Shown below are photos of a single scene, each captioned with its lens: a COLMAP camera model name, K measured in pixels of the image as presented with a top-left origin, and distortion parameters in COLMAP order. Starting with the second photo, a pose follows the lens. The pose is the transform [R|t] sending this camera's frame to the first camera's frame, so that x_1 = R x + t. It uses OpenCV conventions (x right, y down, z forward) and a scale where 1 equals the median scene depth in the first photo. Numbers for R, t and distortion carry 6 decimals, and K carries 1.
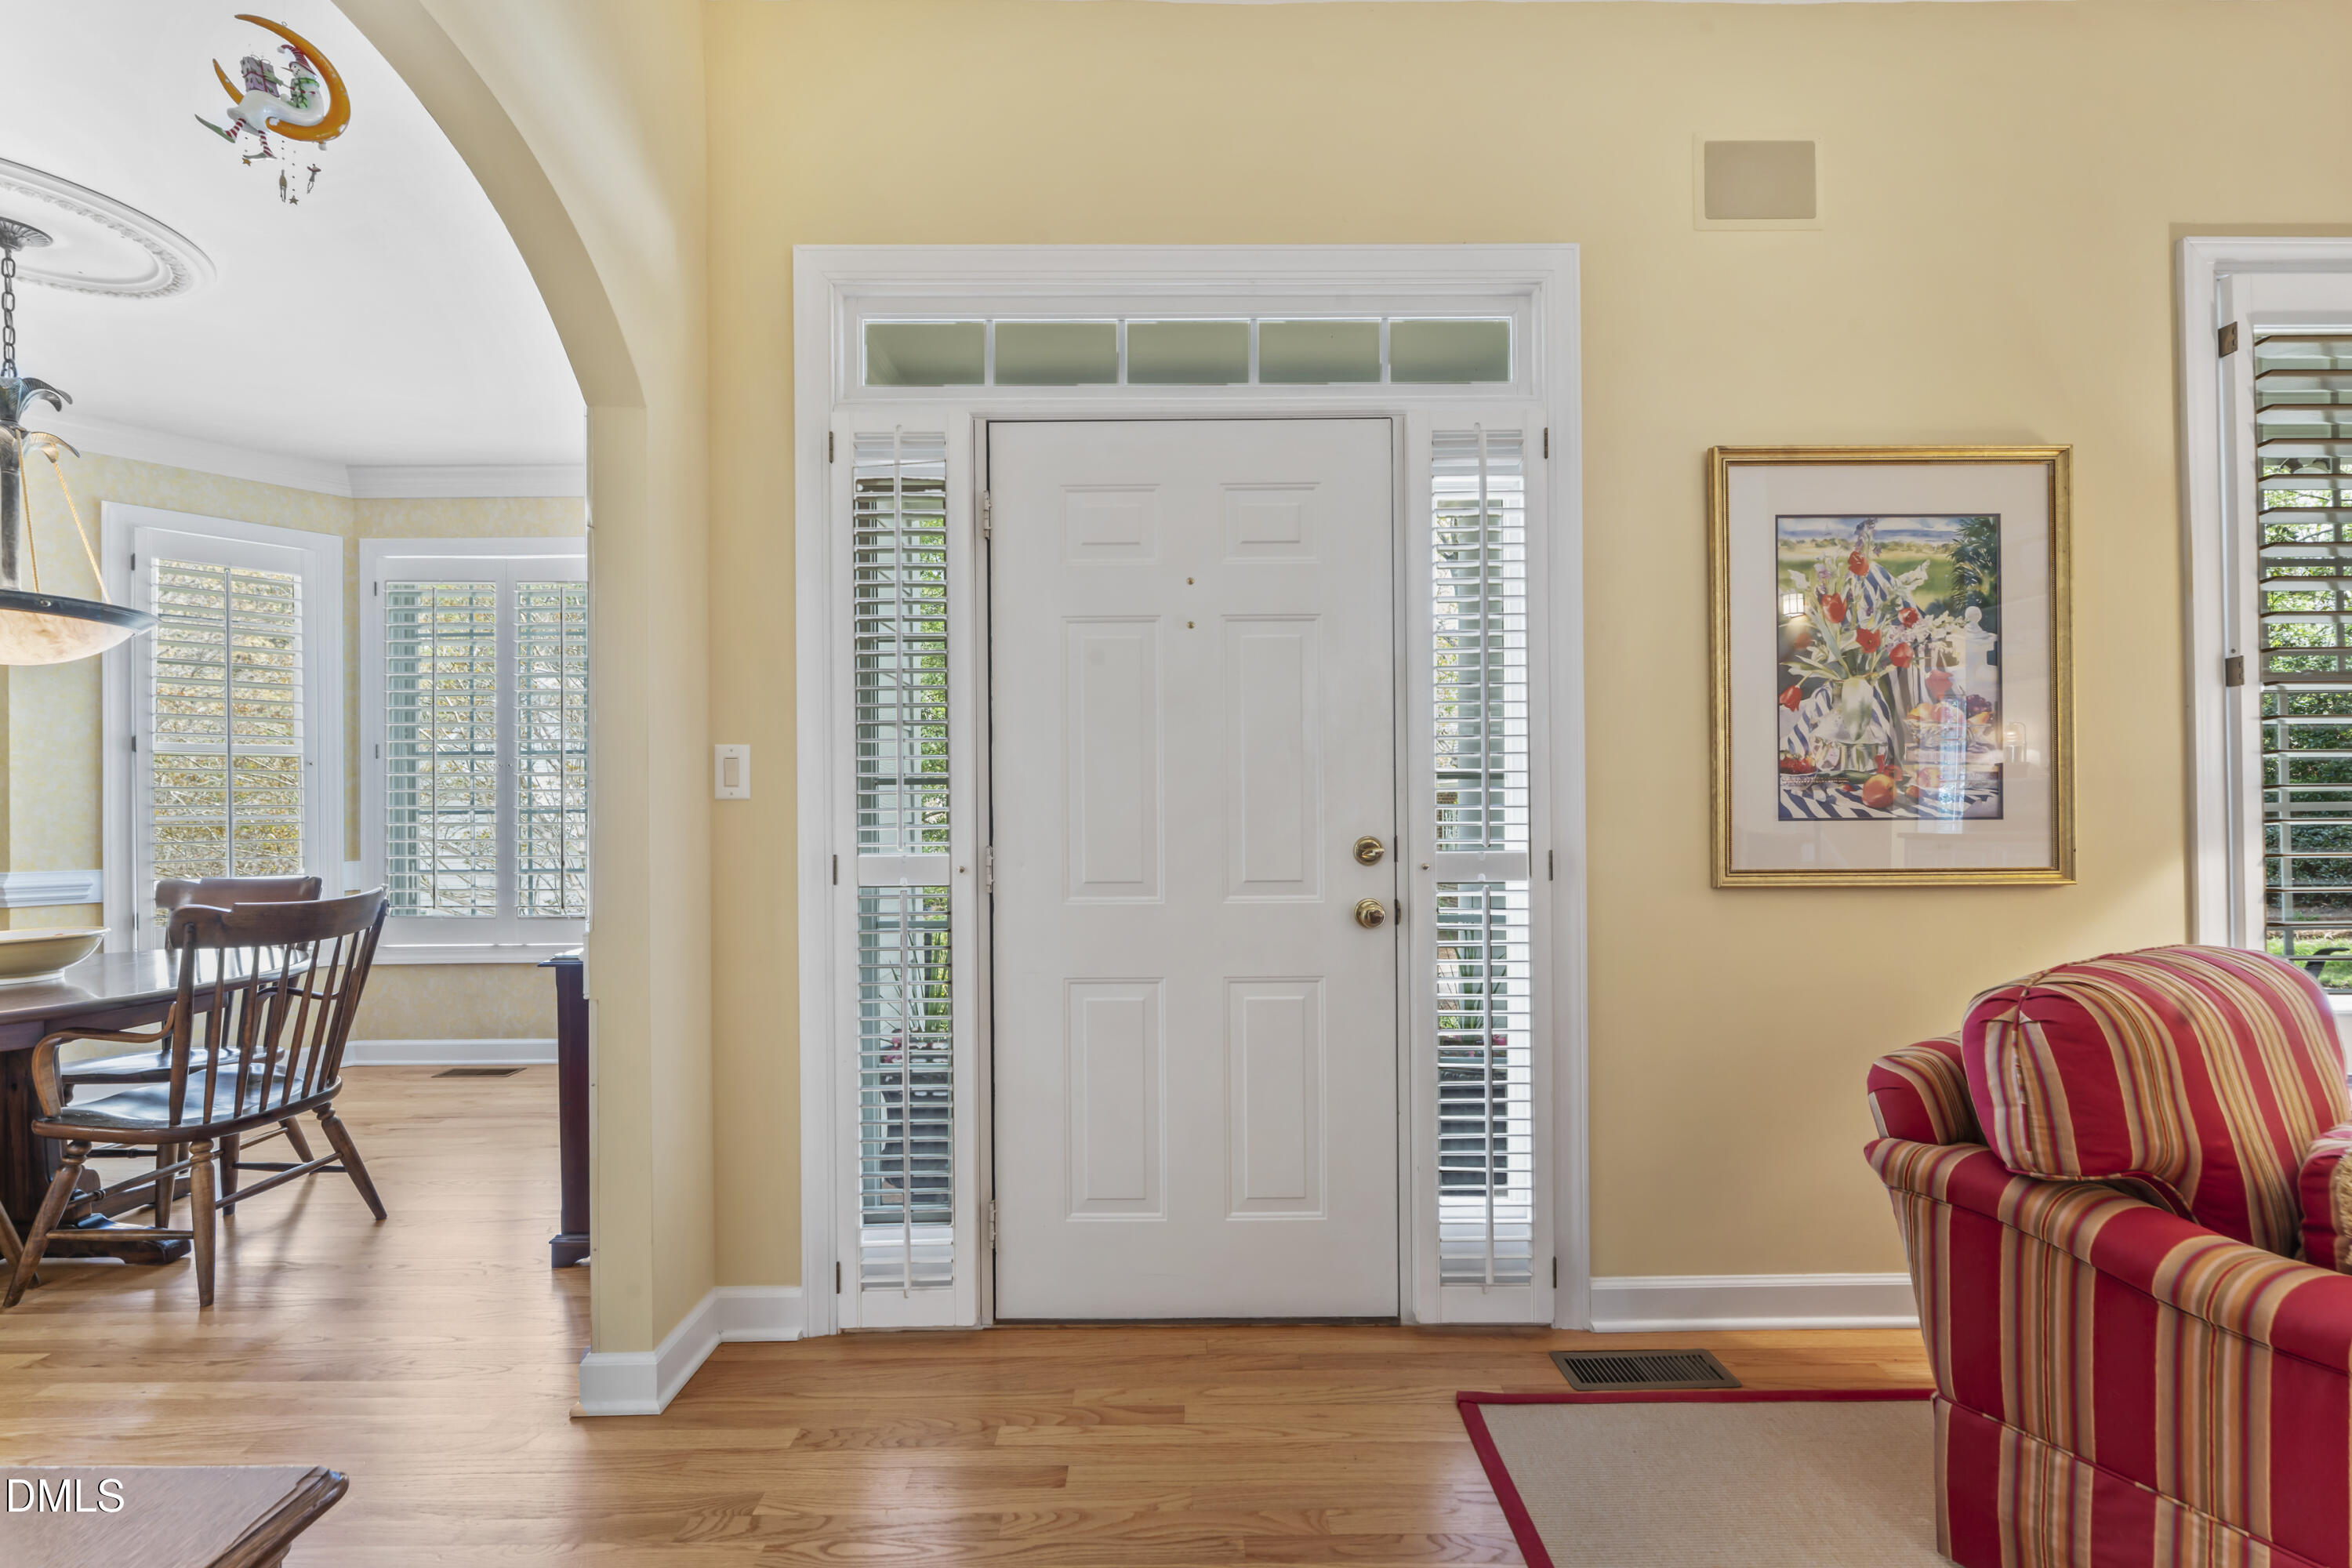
lens RADIAL K [[994.5, 0, 1196.4], [0, 994.5, 794.8], [0, 0, 1]] dist [-0.003701, 0.000372]
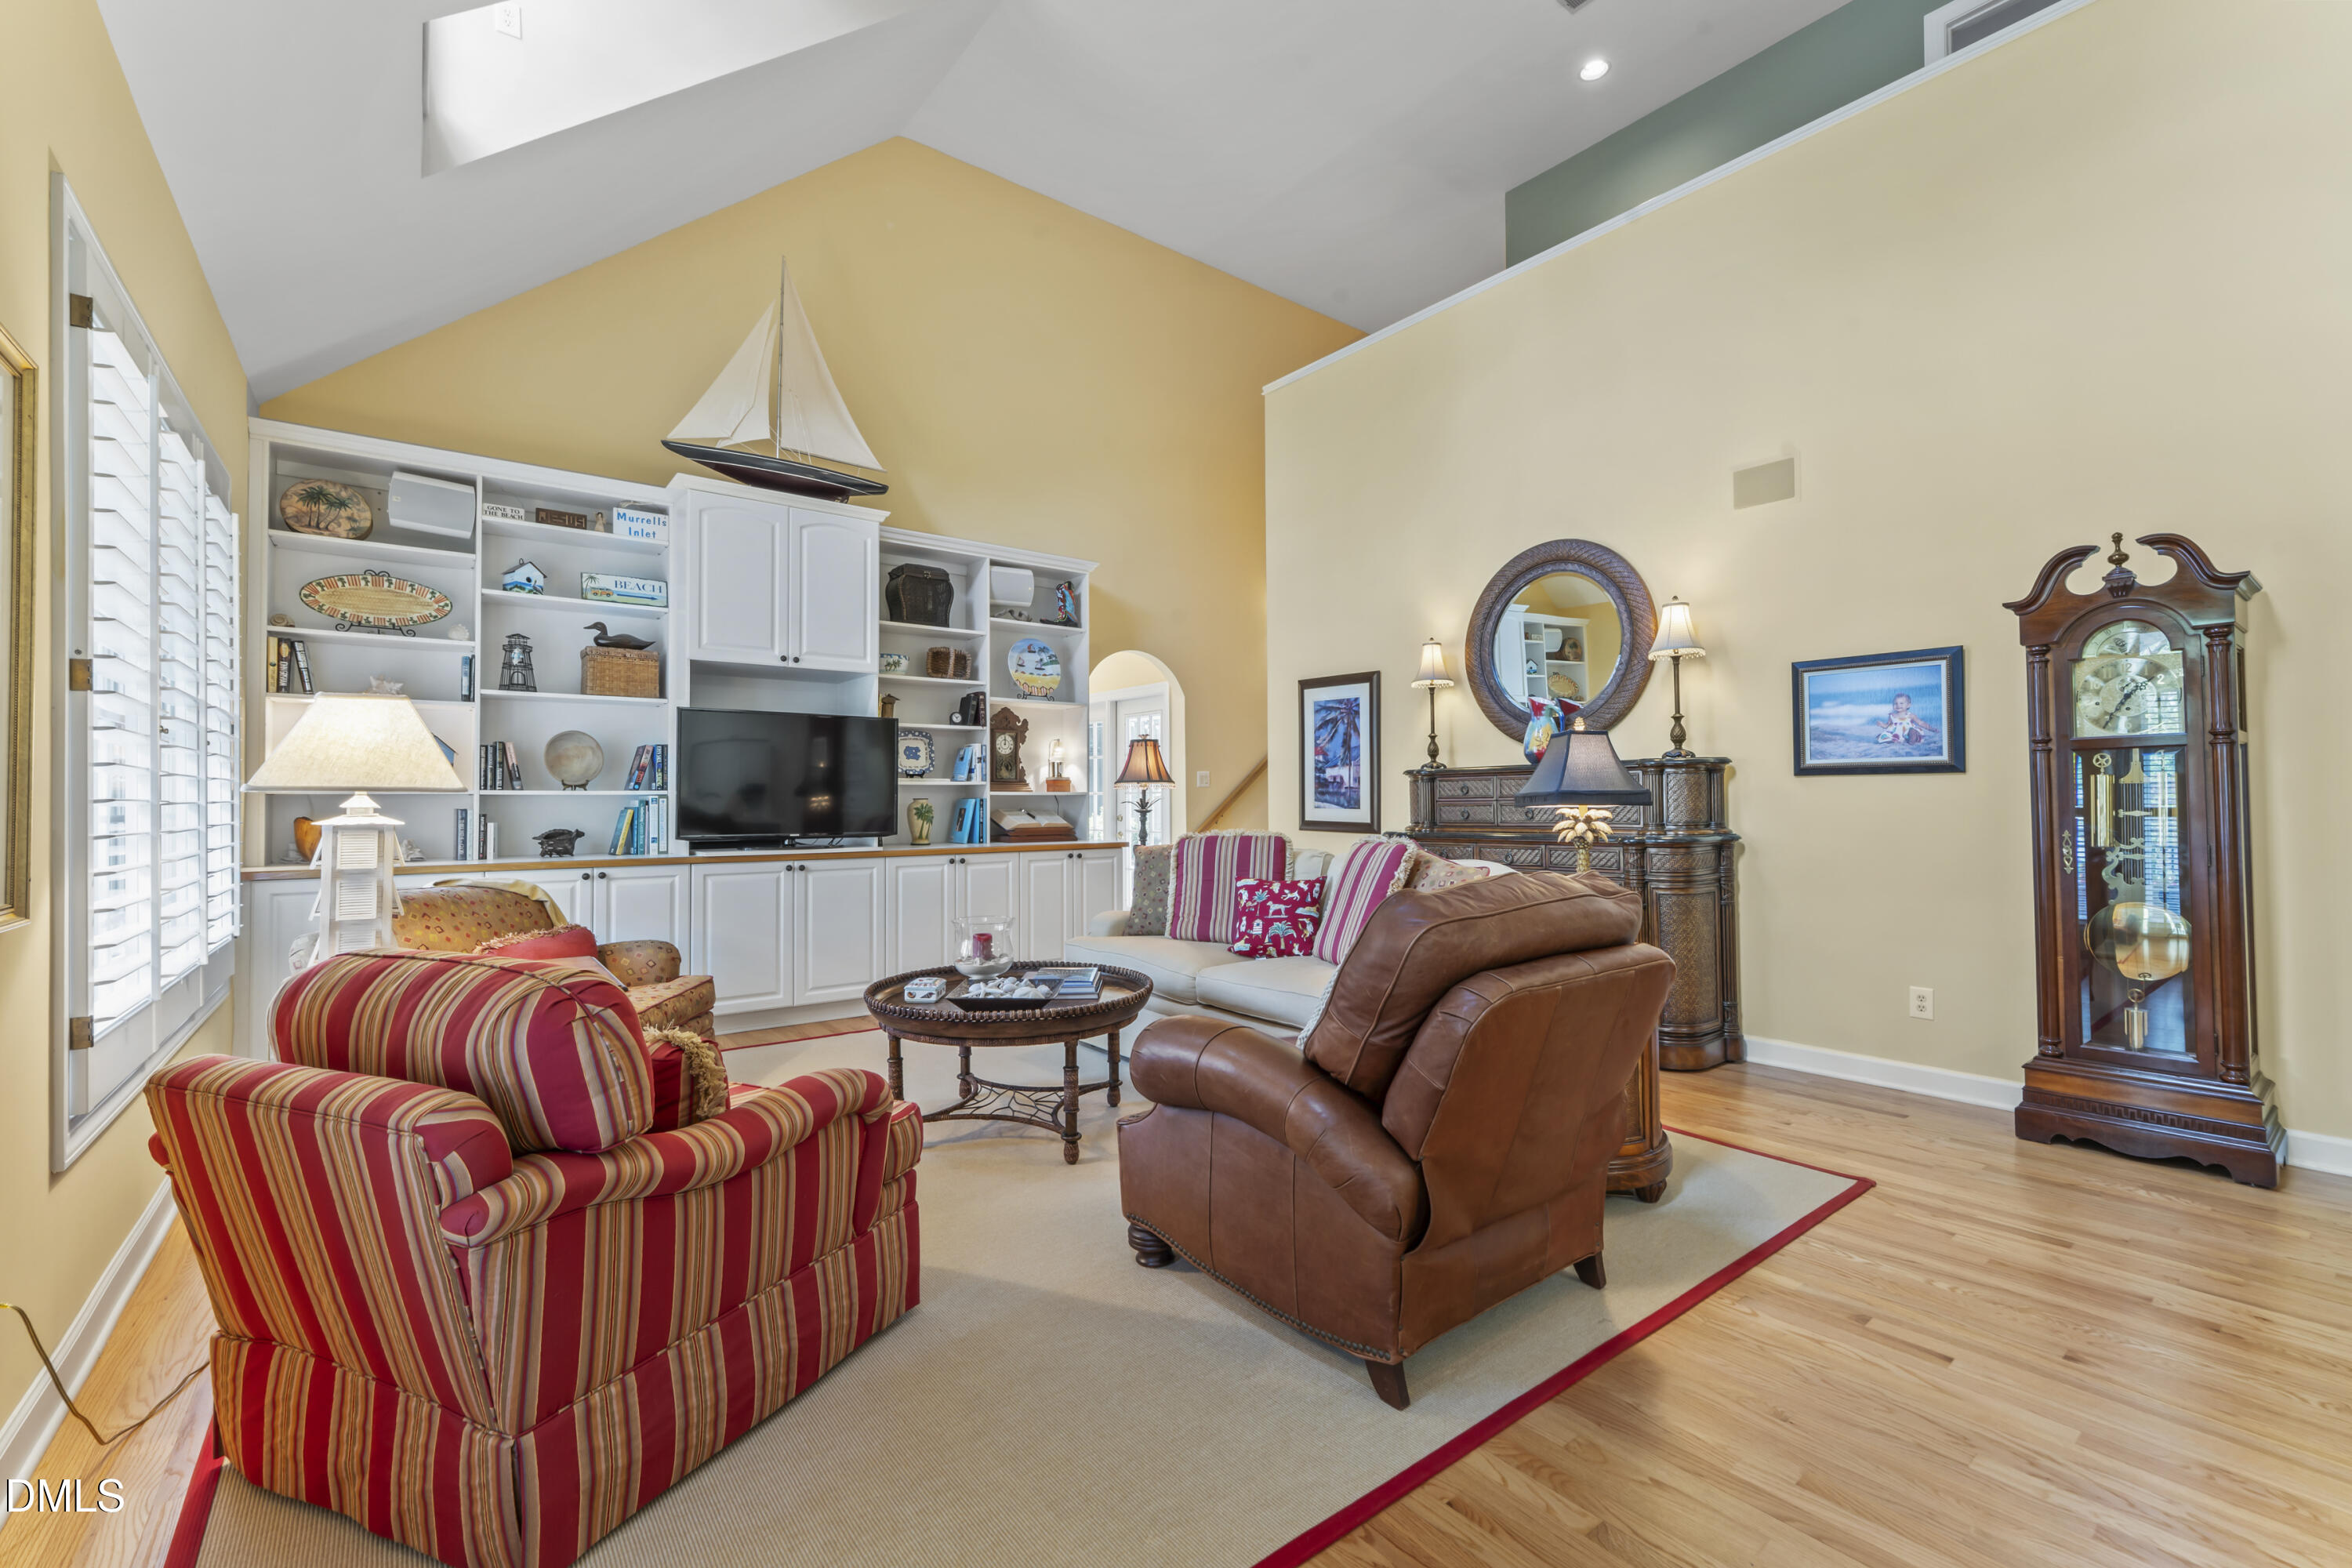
lens RADIAL K [[994.5, 0, 1174.9], [0, 994.5, 783.9], [0, 0, 1]] dist [-0.003701, 0.000372]
pose [[-0.605831, 0.026261, 0.795160, -0.266955], [0.008695, 0.999614, -0.026388, 0.005558], [-0.795546, -0.009073, -0.605825, 0.698025]]
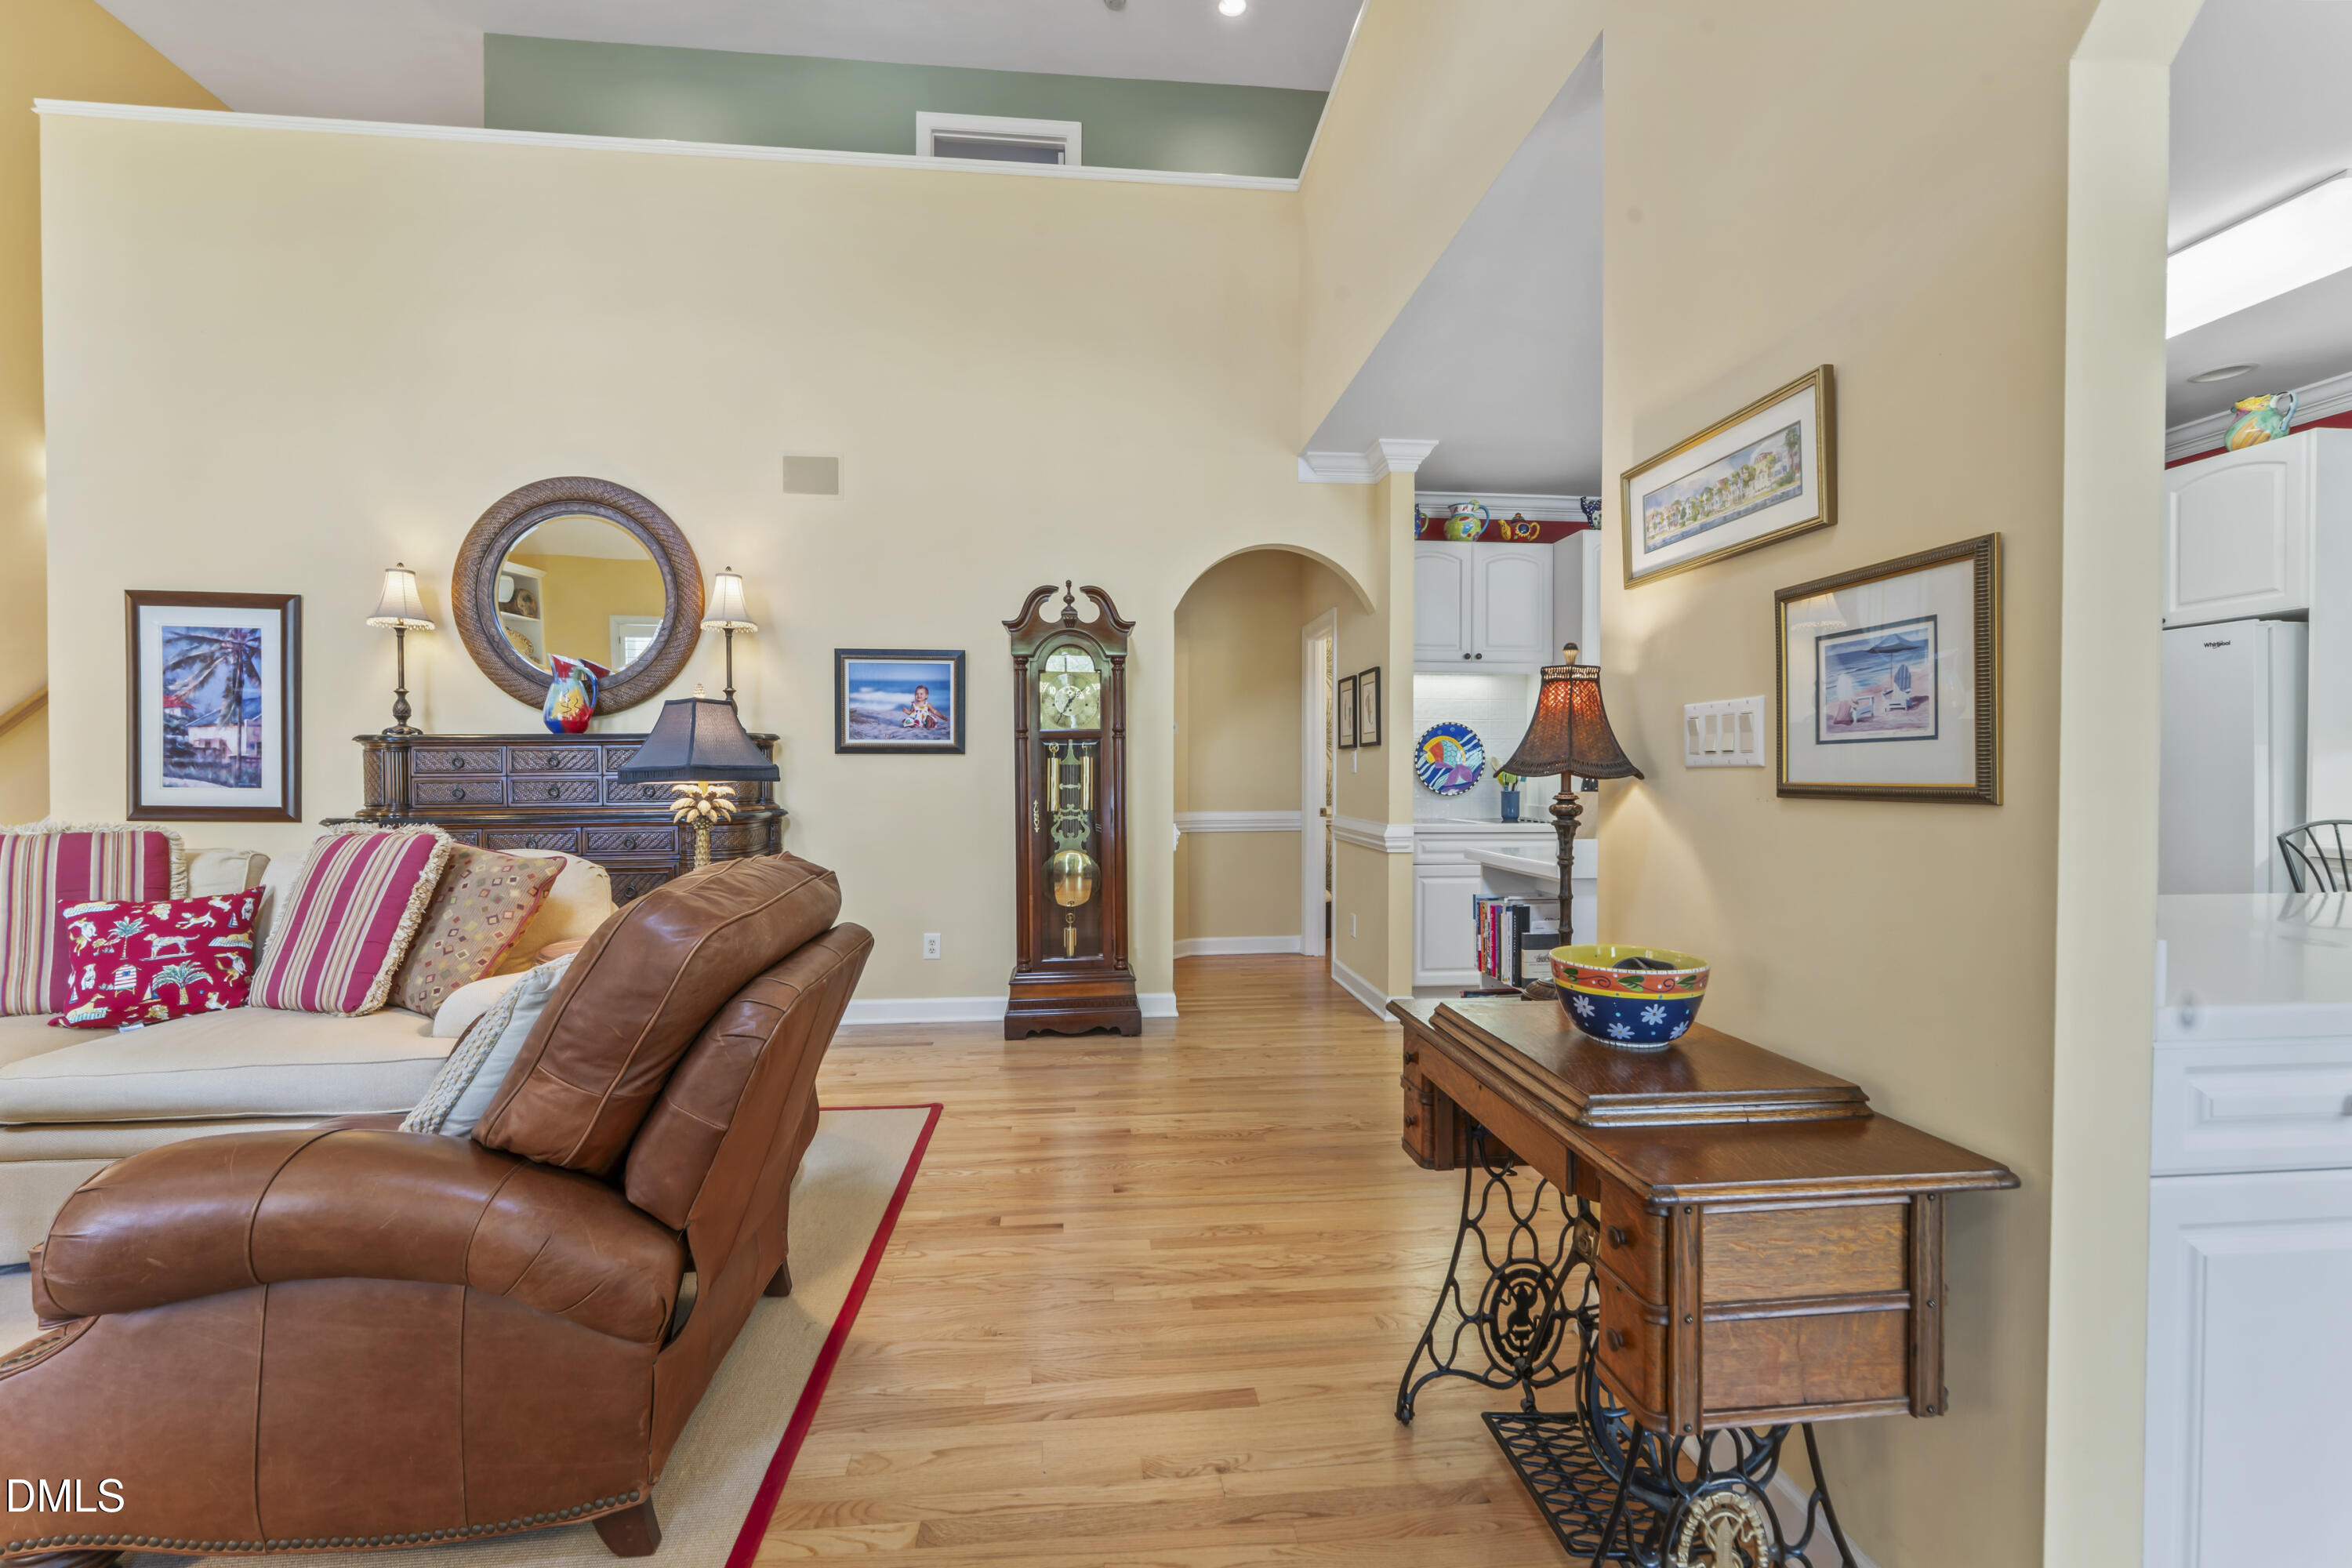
lens RADIAL K [[994.5, 0, 1178.1], [0, 994.5, 781.0], [0, 0, 1]] dist [-0.003701, 0.000372]
pose [[-0.995188, 0.011481, -0.097312, 0.007352], [0.010943, 0.999922, 0.006063, 0.002100], [0.097374, 0.004969, -0.995235, 0.717634]]
